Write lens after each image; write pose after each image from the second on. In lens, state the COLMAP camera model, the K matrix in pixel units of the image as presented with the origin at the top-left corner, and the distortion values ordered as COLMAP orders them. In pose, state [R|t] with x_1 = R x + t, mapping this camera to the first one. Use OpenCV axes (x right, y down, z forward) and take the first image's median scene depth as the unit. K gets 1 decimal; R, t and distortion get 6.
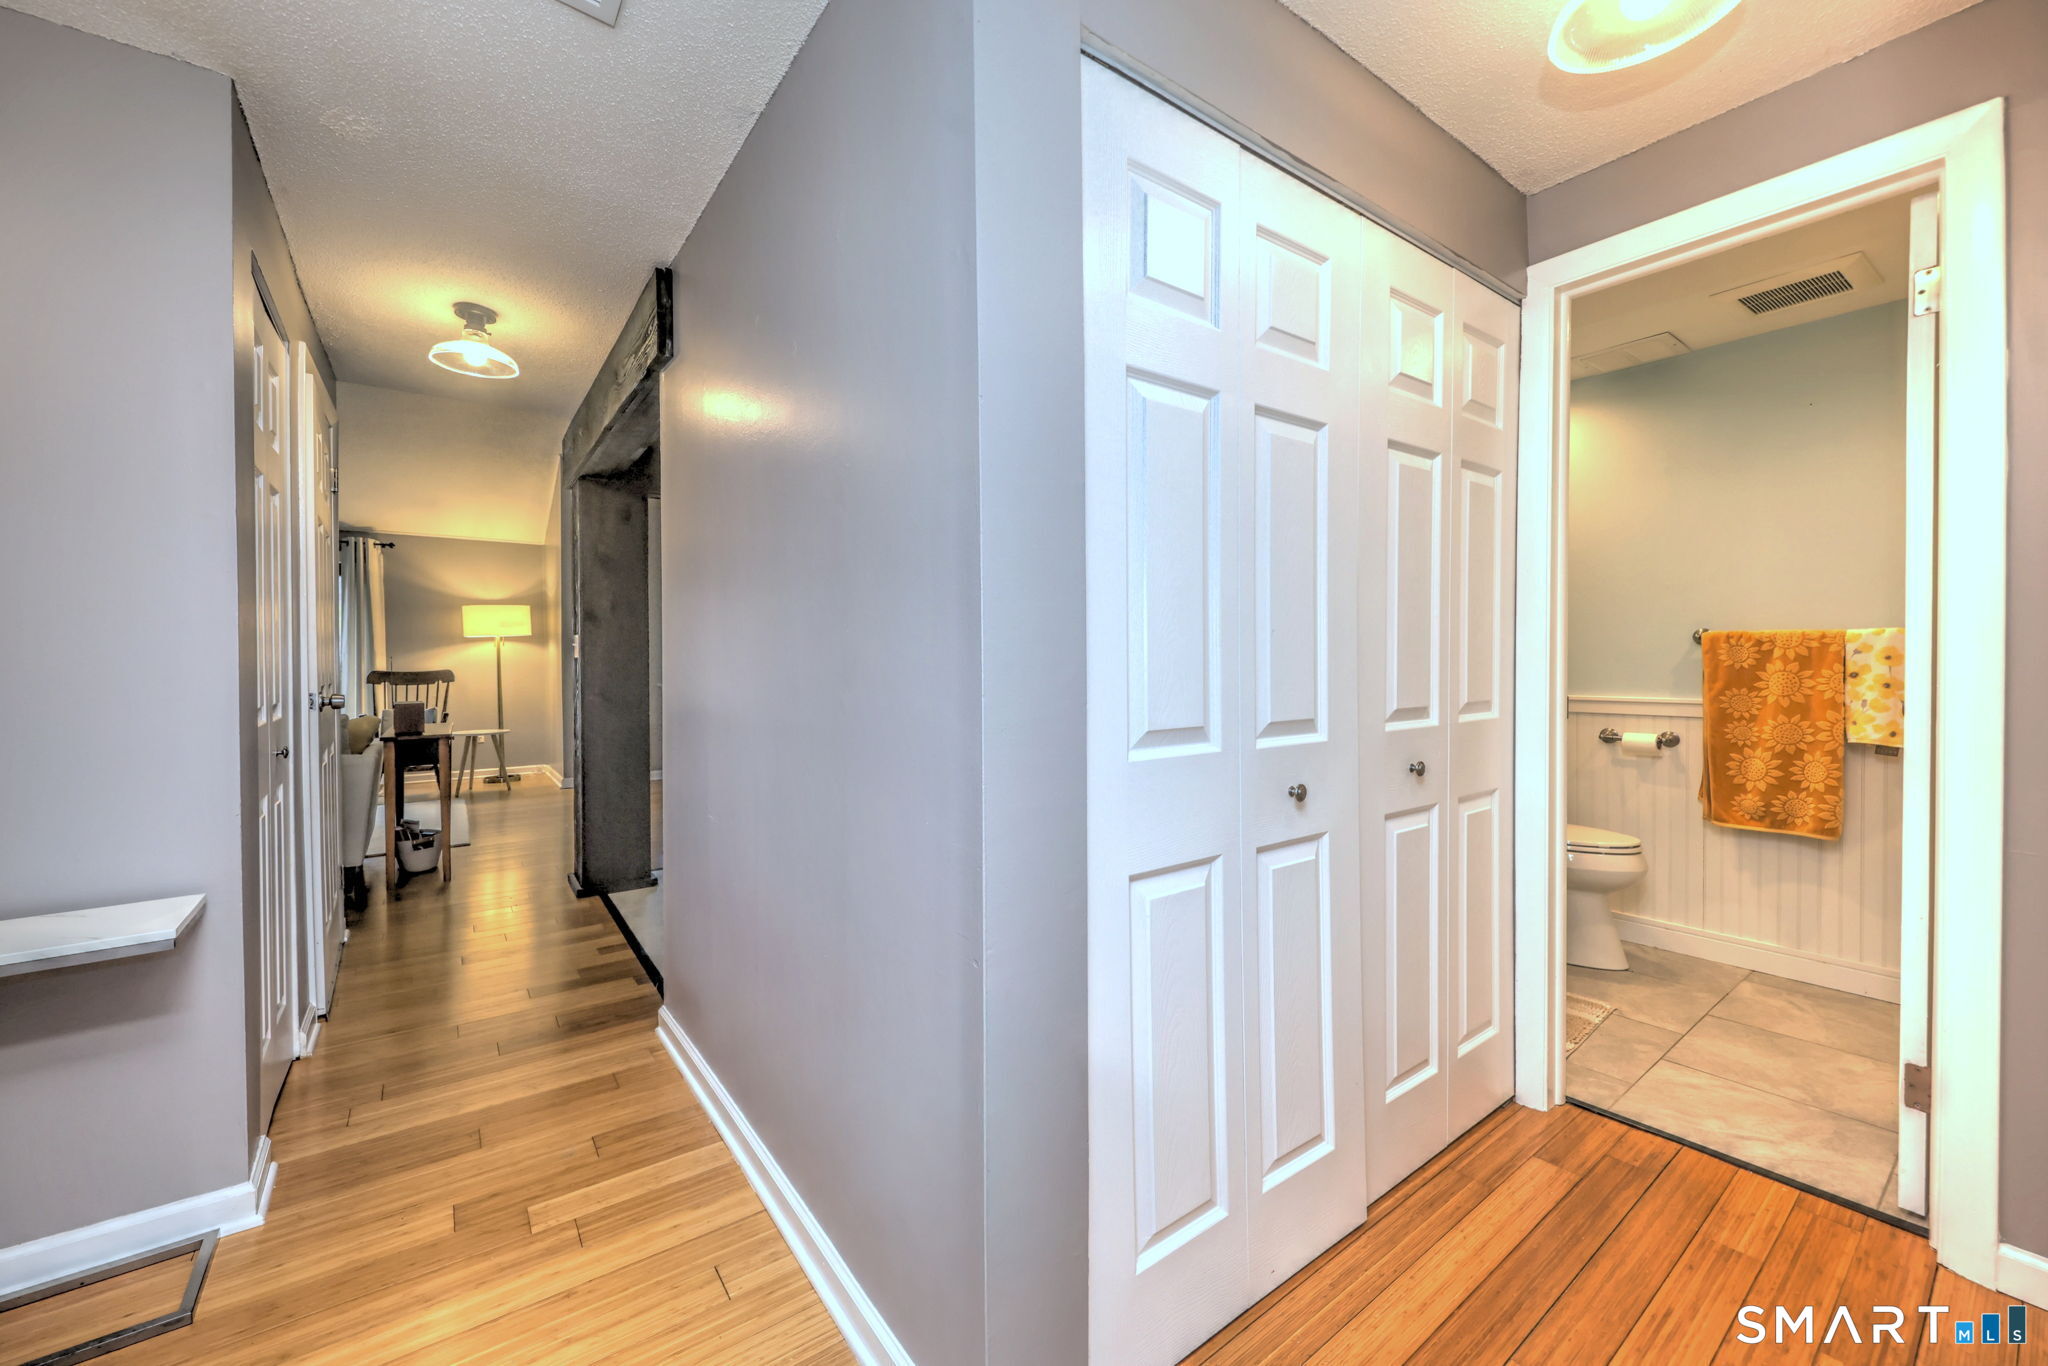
lens RADIAL K [[798.7, 0, 998.1], [0, 798.7, 668.2], [0, 0, 1]] dist [0.001670, 0.000172]
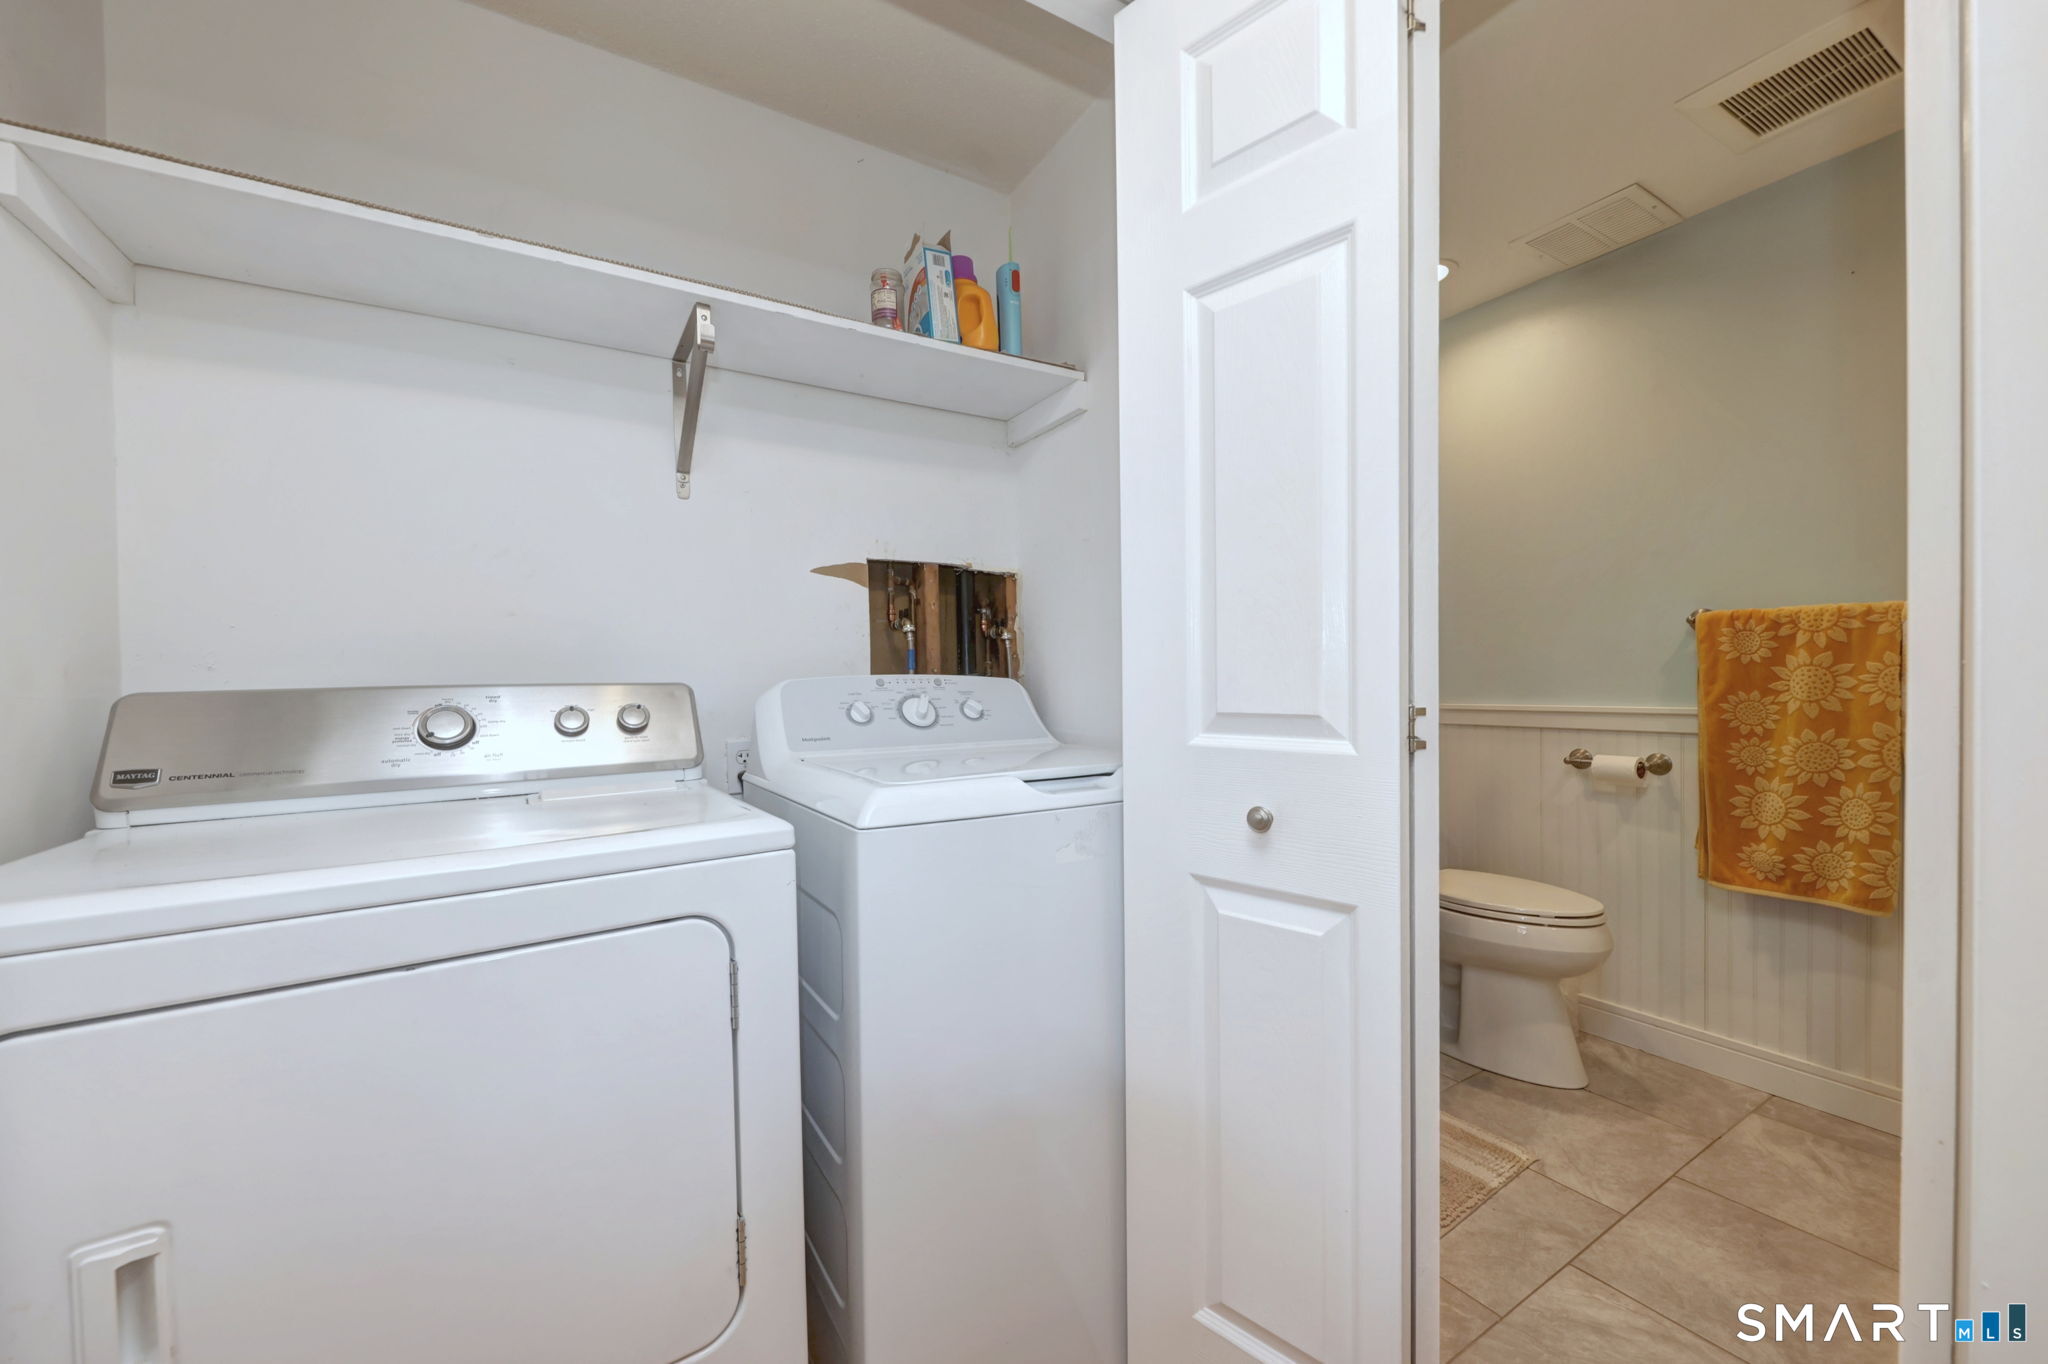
lens RADIAL K [[790.8, 0, 1018.7], [0, 790.8, 692.3], [0, 0, 1]] dist [0.000496, -0.000376]
pose [[0.996645, -0.007712, -0.081482, 0.358590], [0.008123, 0.999956, 0.004718, 0.018000], [0.081442, -0.005364, 0.996664, 0.268975]]
